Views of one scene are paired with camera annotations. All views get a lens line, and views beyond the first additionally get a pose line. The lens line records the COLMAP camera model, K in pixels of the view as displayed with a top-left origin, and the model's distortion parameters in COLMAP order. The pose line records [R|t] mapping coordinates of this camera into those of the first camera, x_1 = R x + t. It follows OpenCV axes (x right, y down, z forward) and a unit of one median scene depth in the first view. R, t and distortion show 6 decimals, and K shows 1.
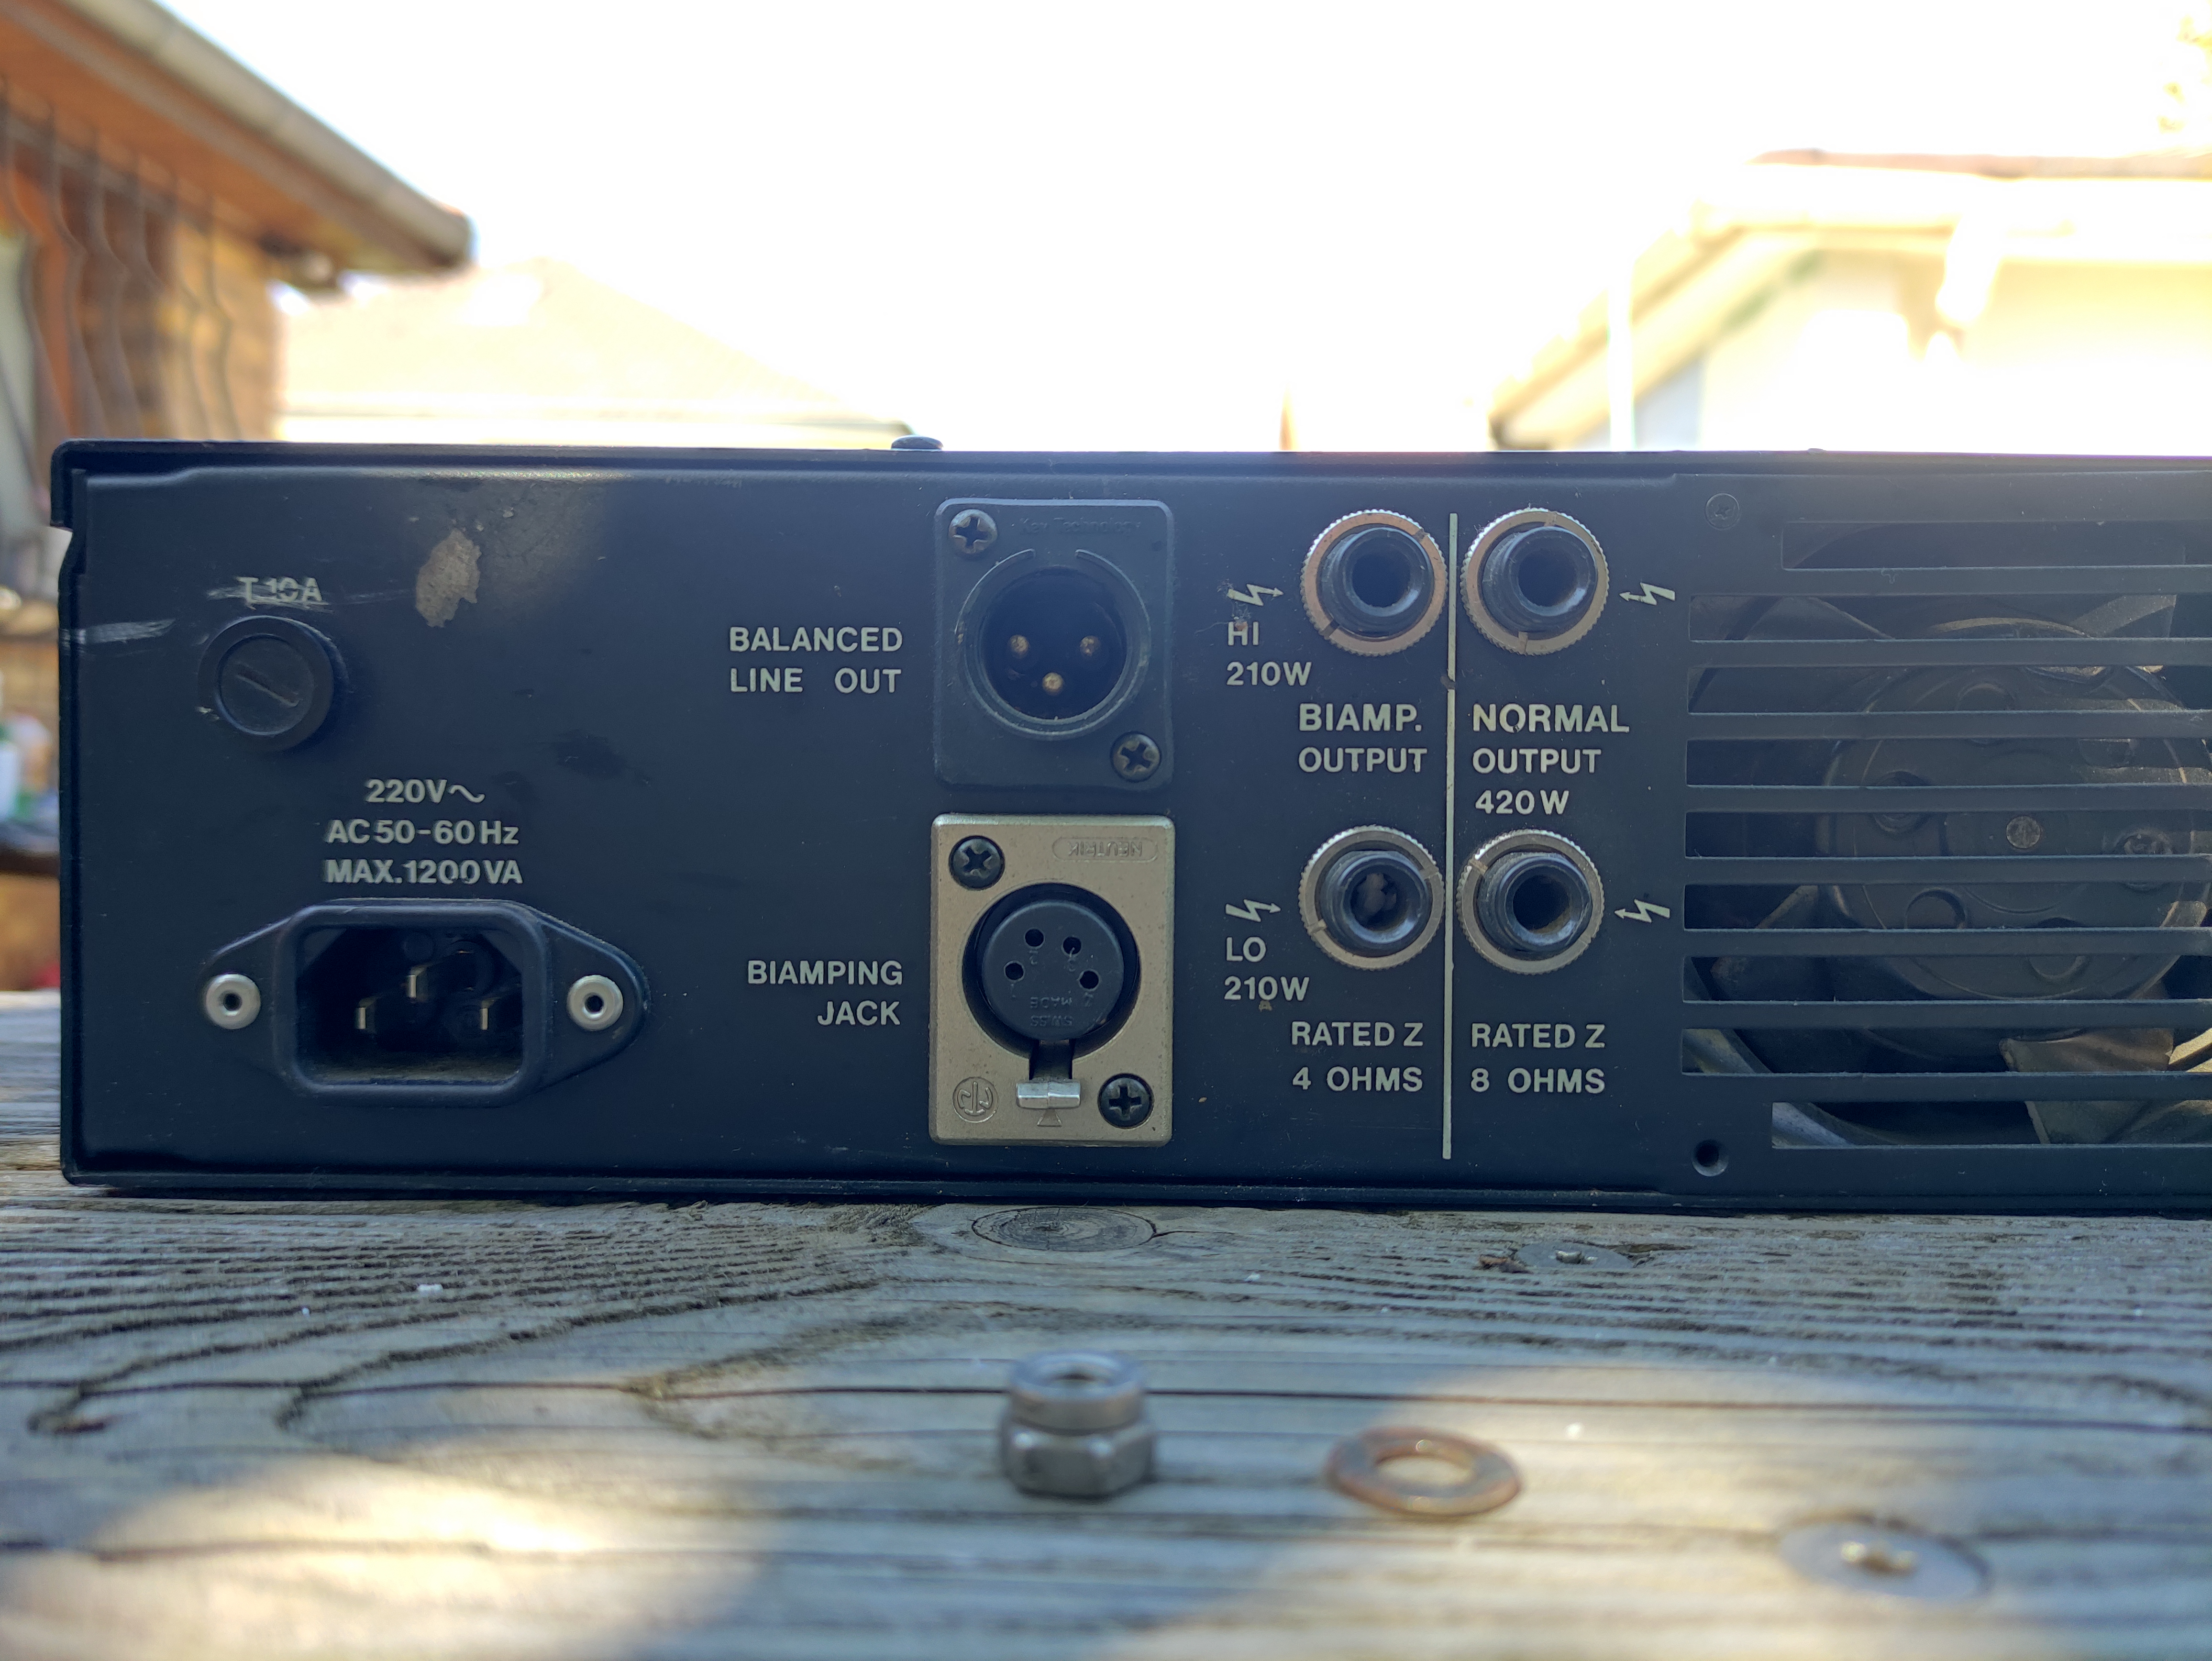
lens RADIAL K [[1670.8, 0, 1092.2], [0, 1670.8, 834.6], [0, 0, 1]] dist [0.037522, -0.009394]
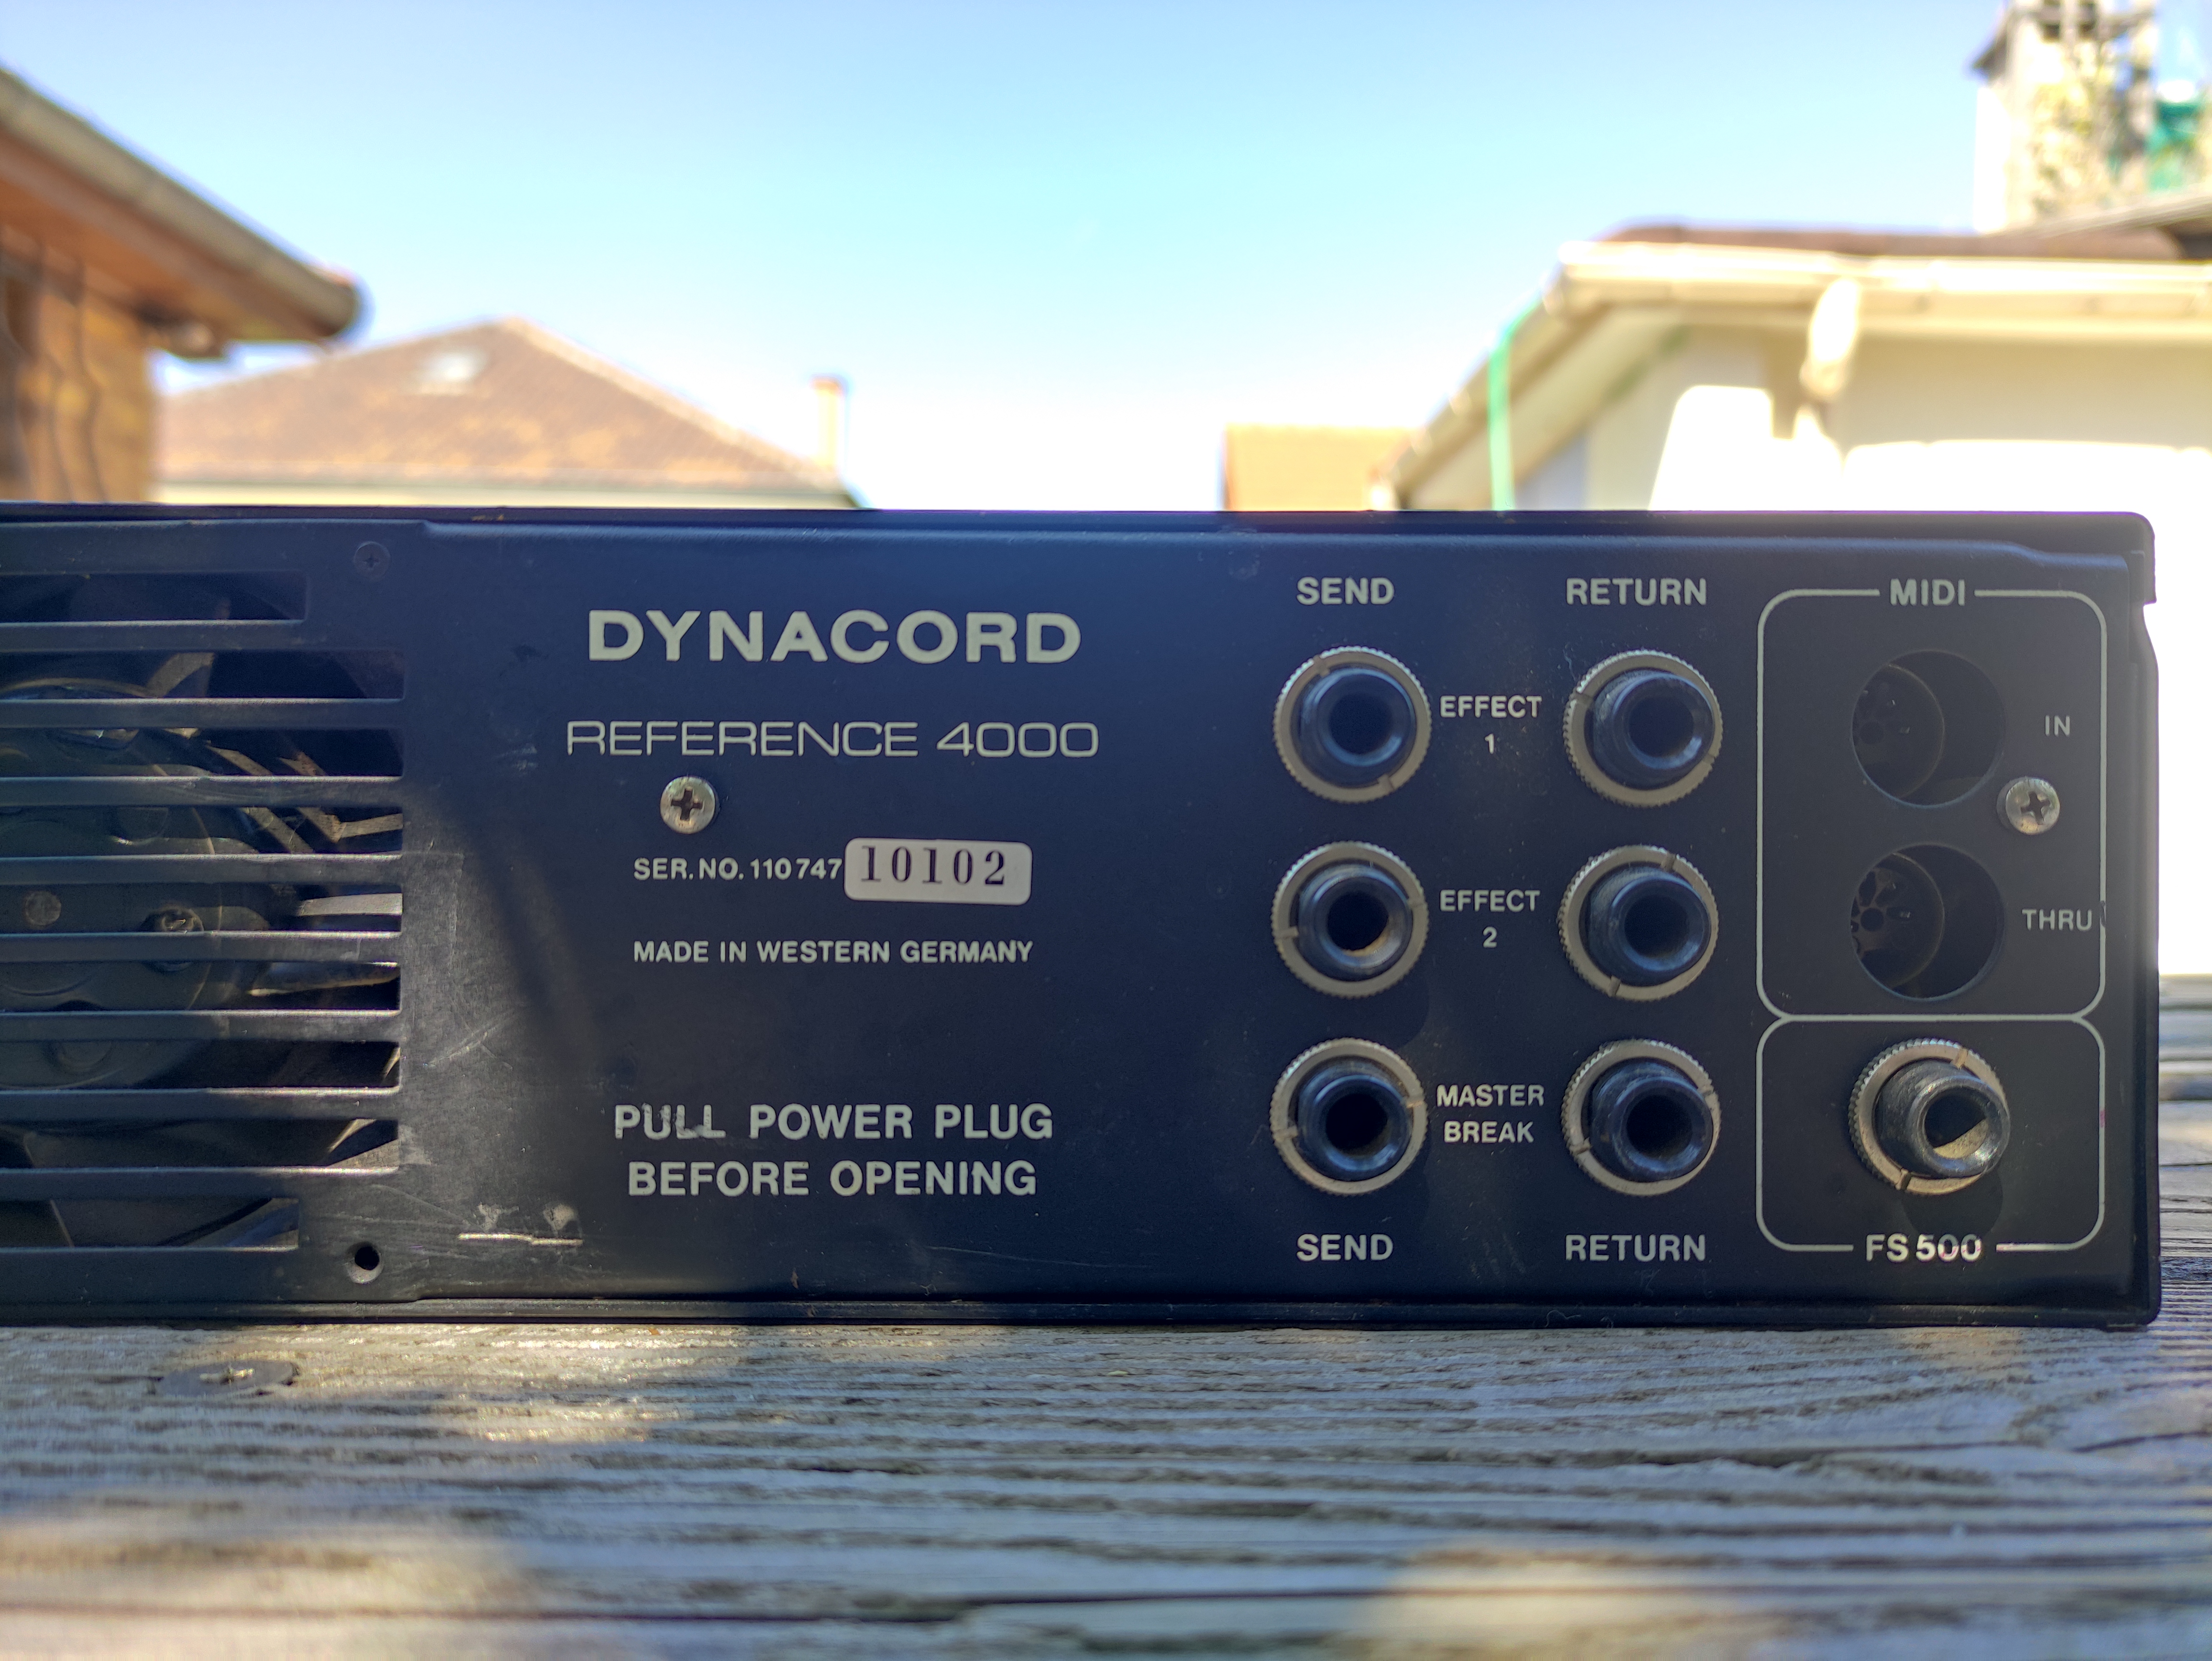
lens RADIAL K [[1670.8, 0, 1109.4], [0, 1670.8, 830.0], [0, 0, 1]] dist [0.037522, -0.009394]
pose [[0.999845, -0.003648, 0.017213, 1.143904], [0.004352, 0.999149, -0.041018, -0.003656], [-0.017048, 0.041086, 0.999010, 0.059218]]
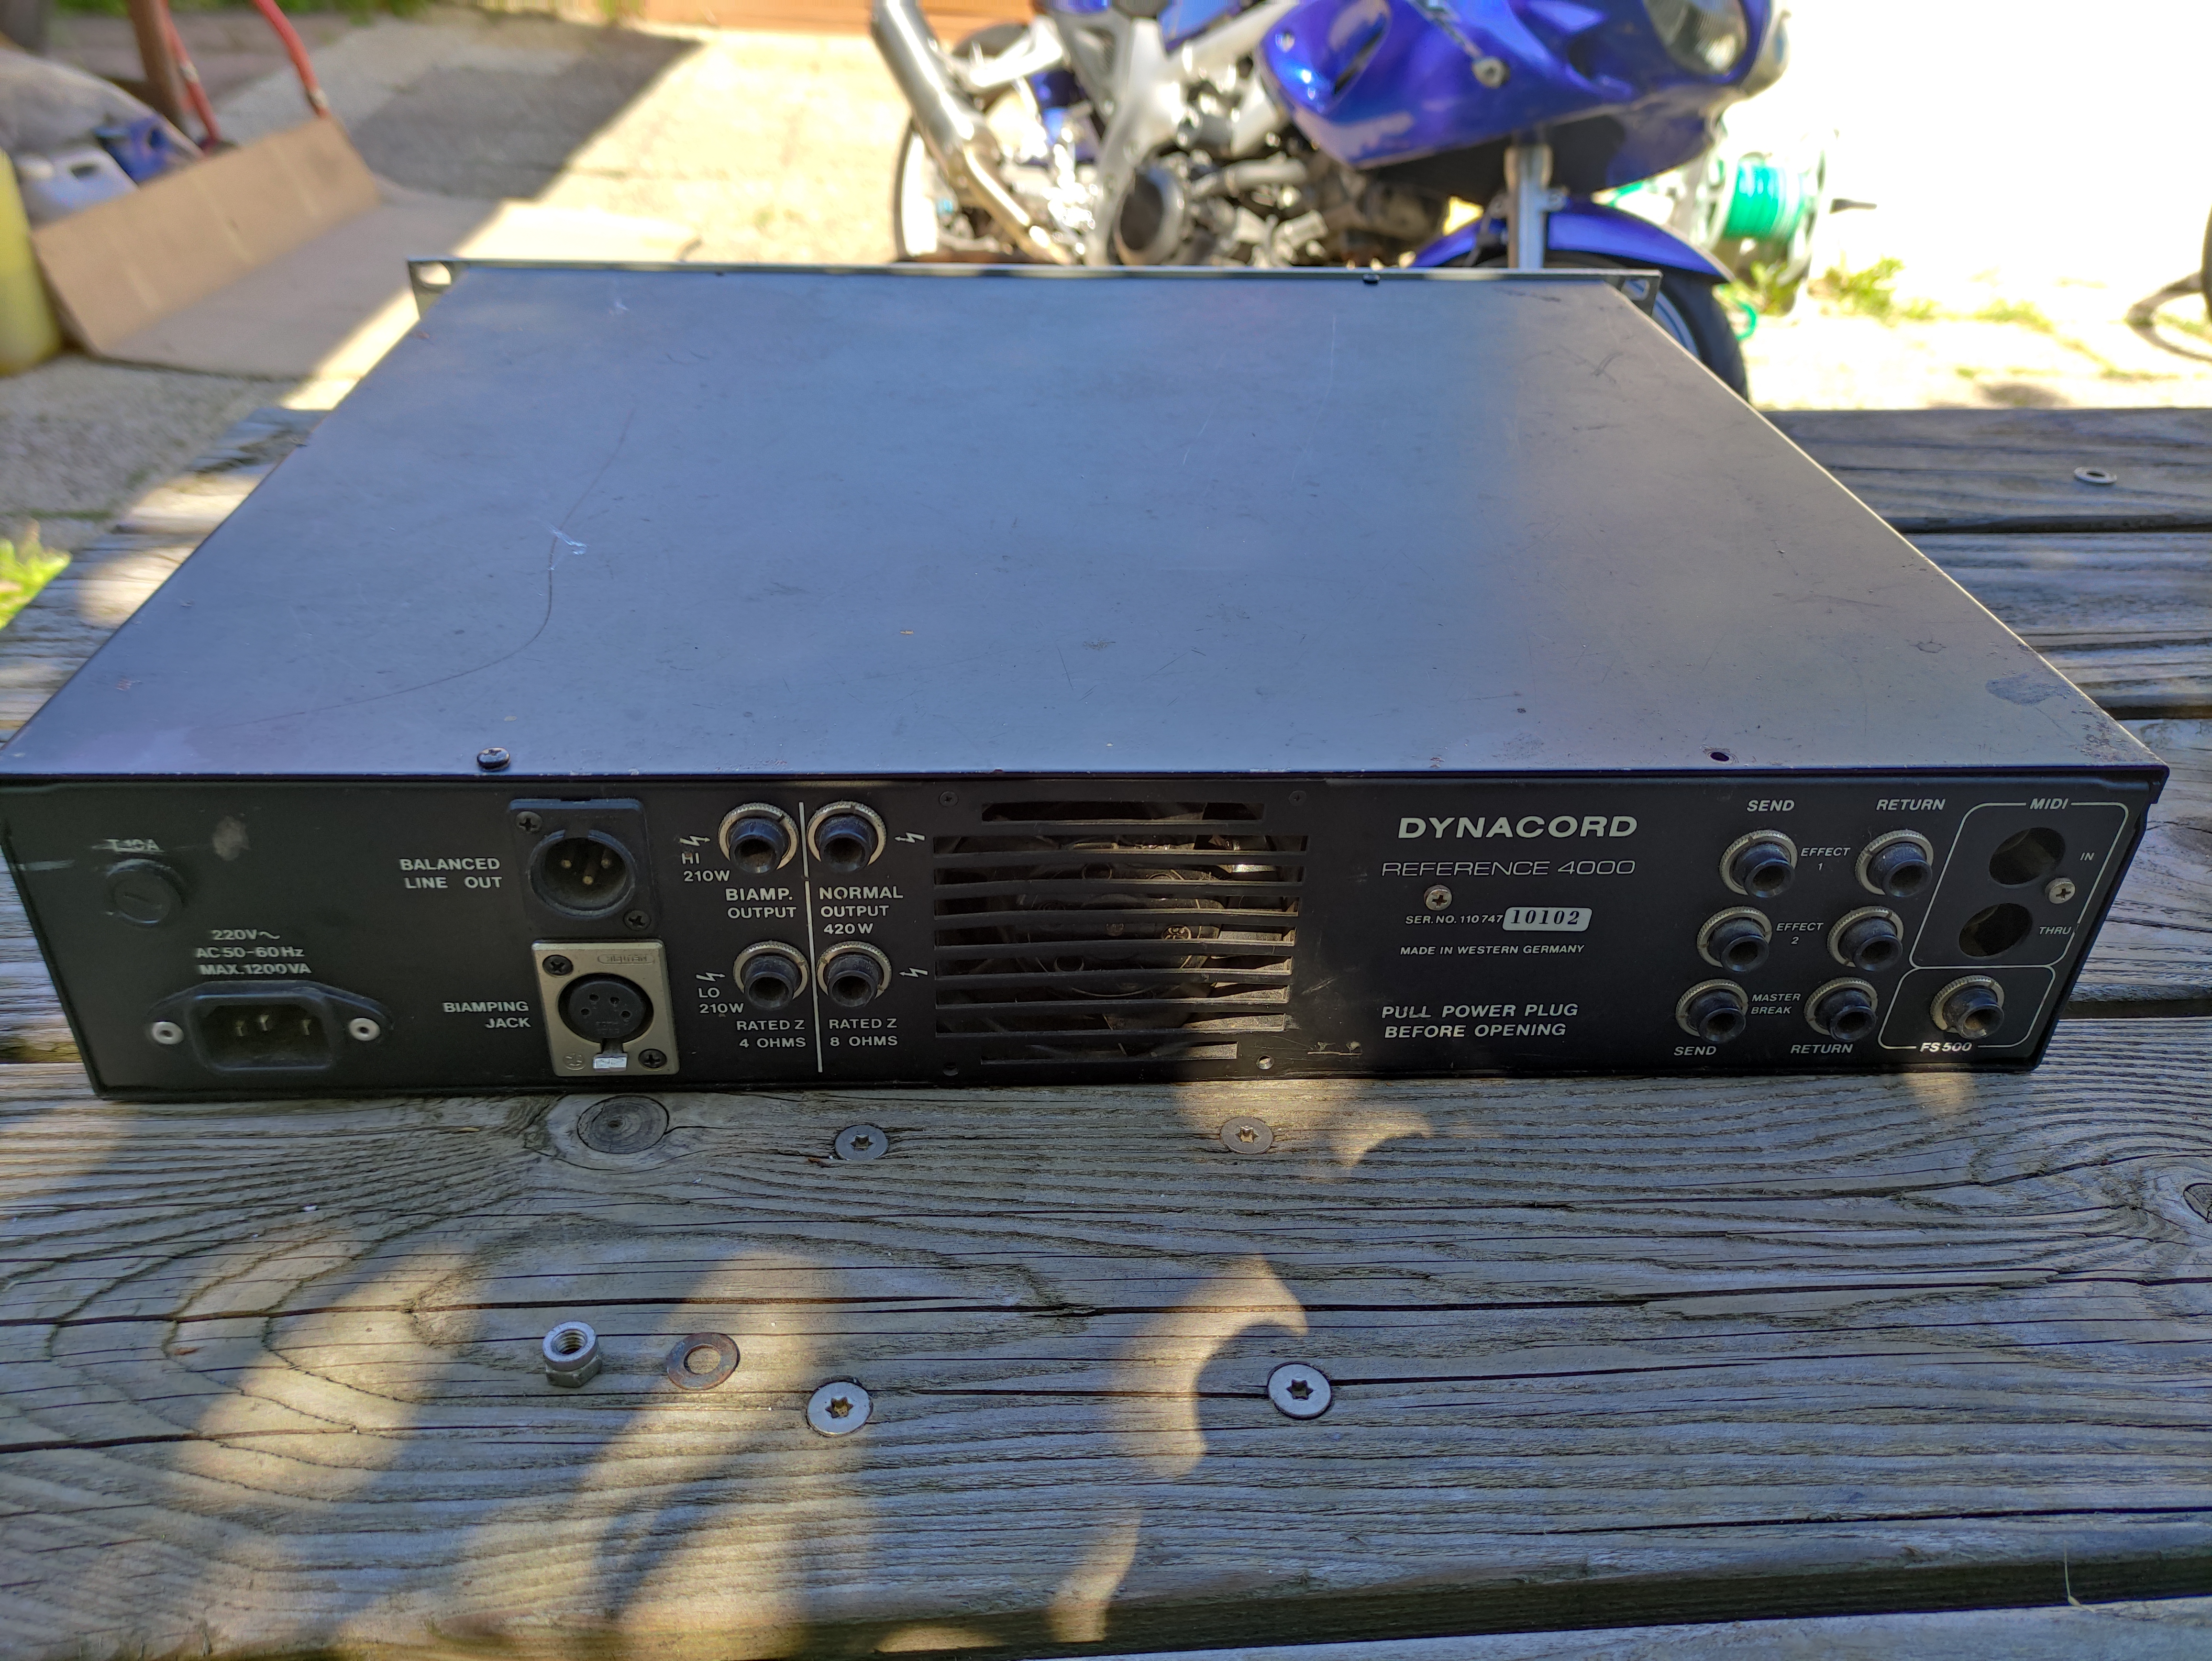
lens RADIAL K [[1670.8, 0, 1099.8], [0, 1670.8, 812.3], [0, 0, 1]] dist [0.037522, -0.009394]
pose [[0.996835, -0.015557, 0.077964, 0.394278], [-0.027510, 0.852584, 0.521866, -1.130633], [-0.074590, -0.522359, 0.849457, -0.568279]]
